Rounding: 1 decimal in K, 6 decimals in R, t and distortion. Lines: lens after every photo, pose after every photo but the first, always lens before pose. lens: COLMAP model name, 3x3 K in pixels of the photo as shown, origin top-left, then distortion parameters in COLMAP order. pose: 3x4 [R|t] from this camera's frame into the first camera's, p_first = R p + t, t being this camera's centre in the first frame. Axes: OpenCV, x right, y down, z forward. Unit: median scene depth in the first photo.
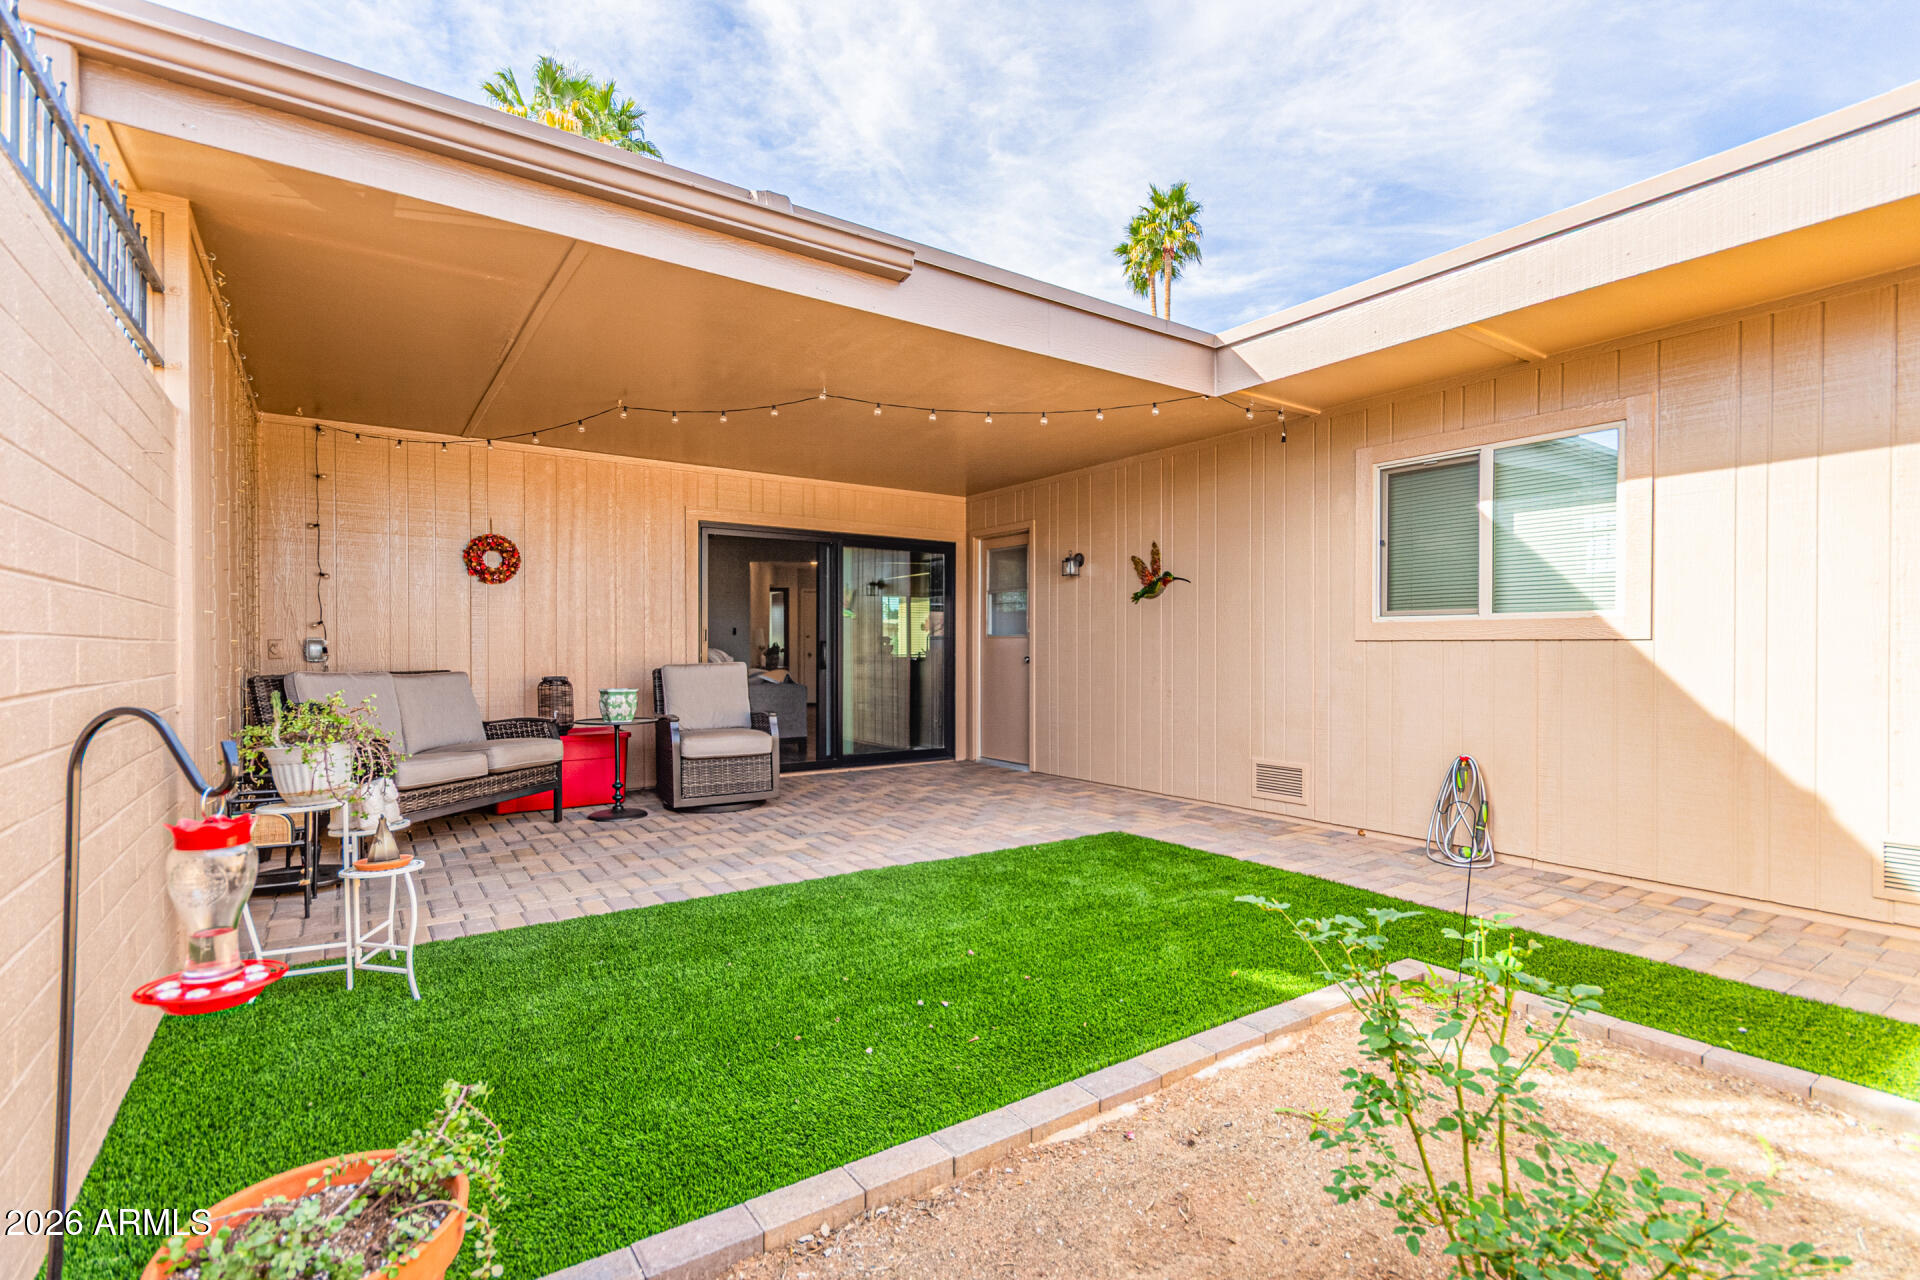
lens RADIAL K [[899.0, 0, 960.0], [0, 899.0, 640.0], [0, 0, 1]] dist [0.009281, 0.000334]
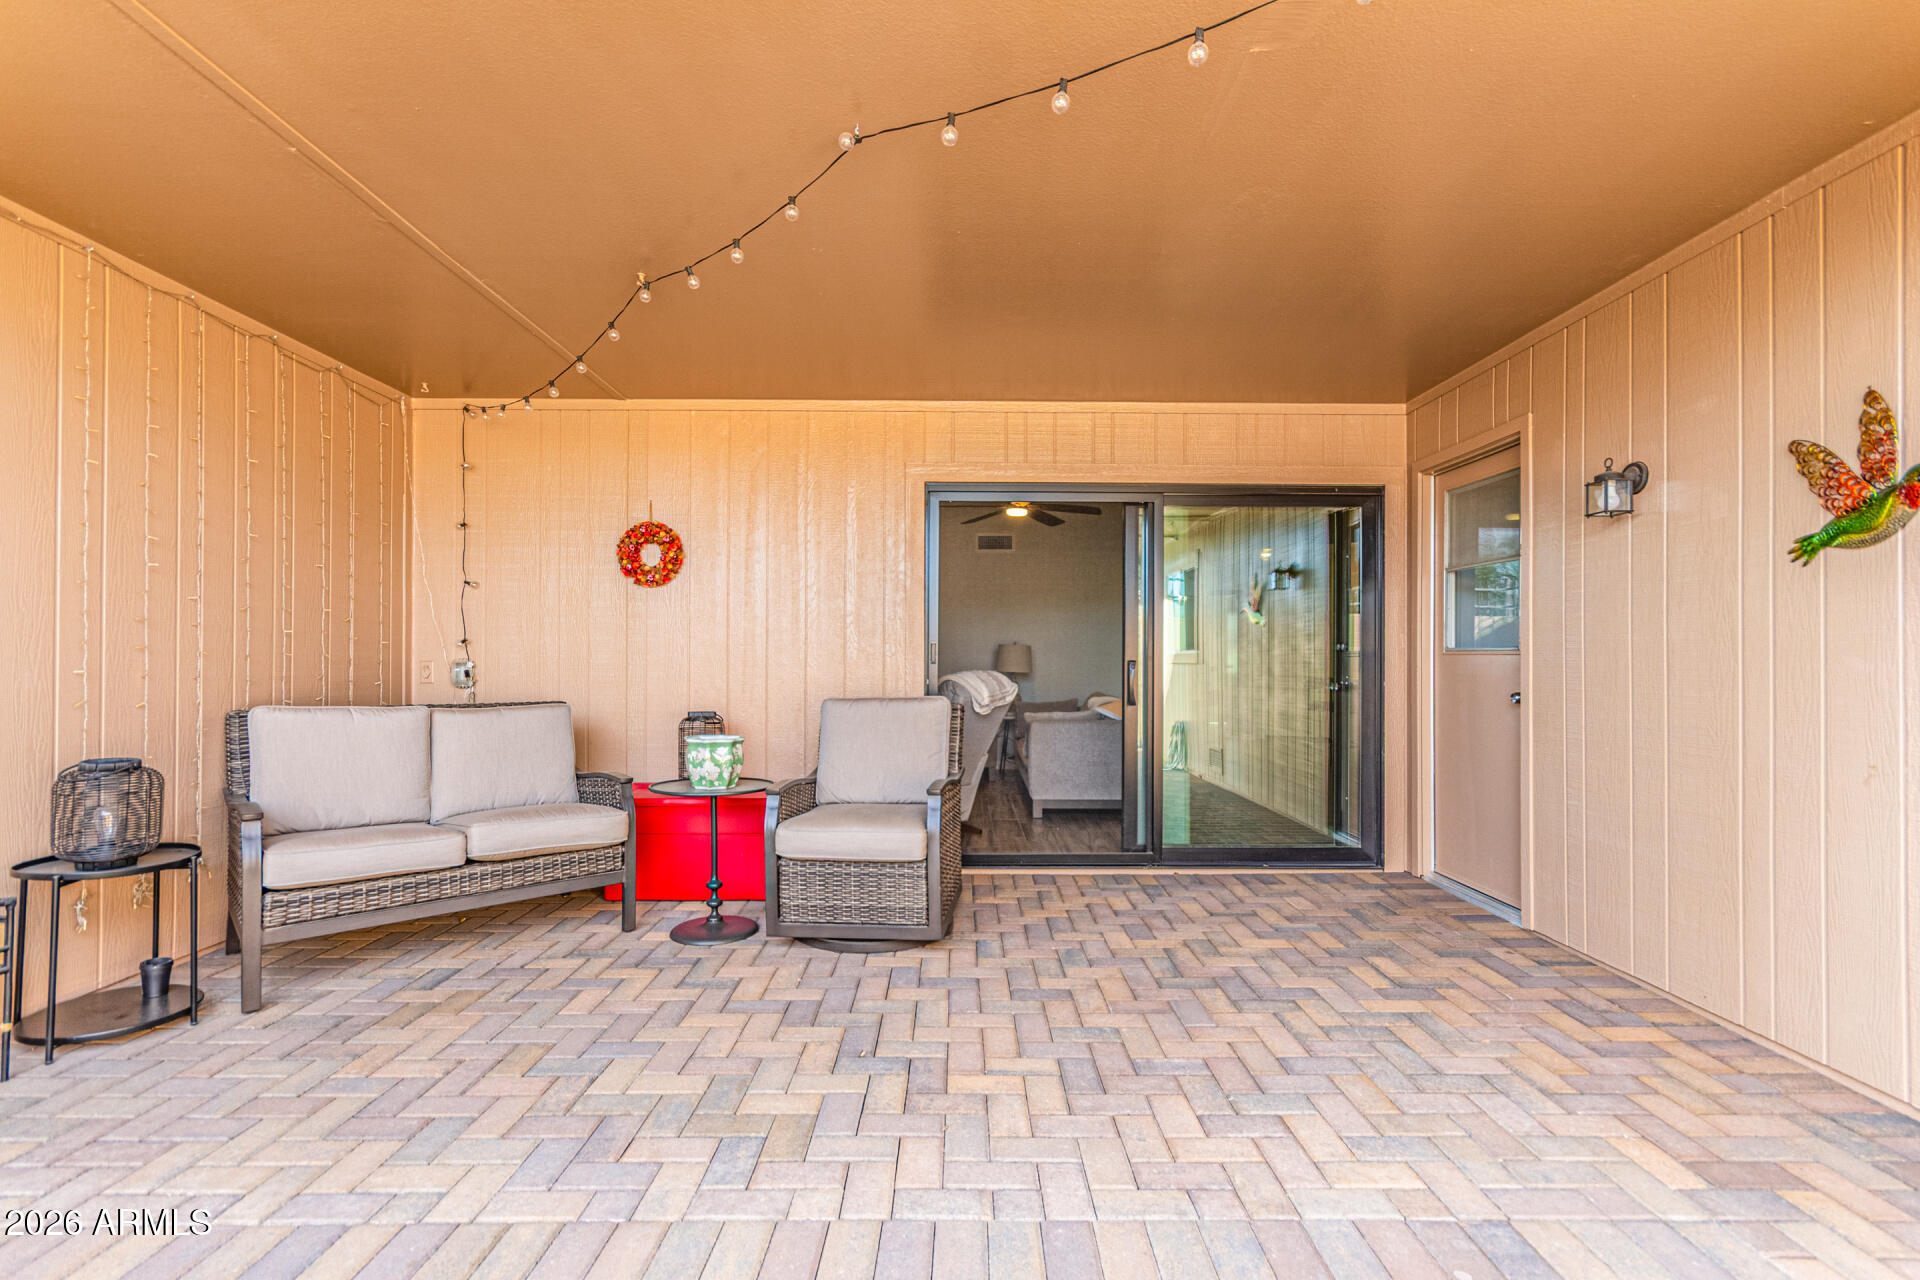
lens RADIAL K [[890.3, 0, 961.9], [0, 890.3, 649.7], [0, 0, 1]] dist [-0.011562, 0.011487]
pose [[0.825618, -0.006088, -0.564196, 0.115428], [0.004069, 0.999980, -0.004835, -0.004296], [0.564214, 0.001696, 0.825627, 0.497431]]
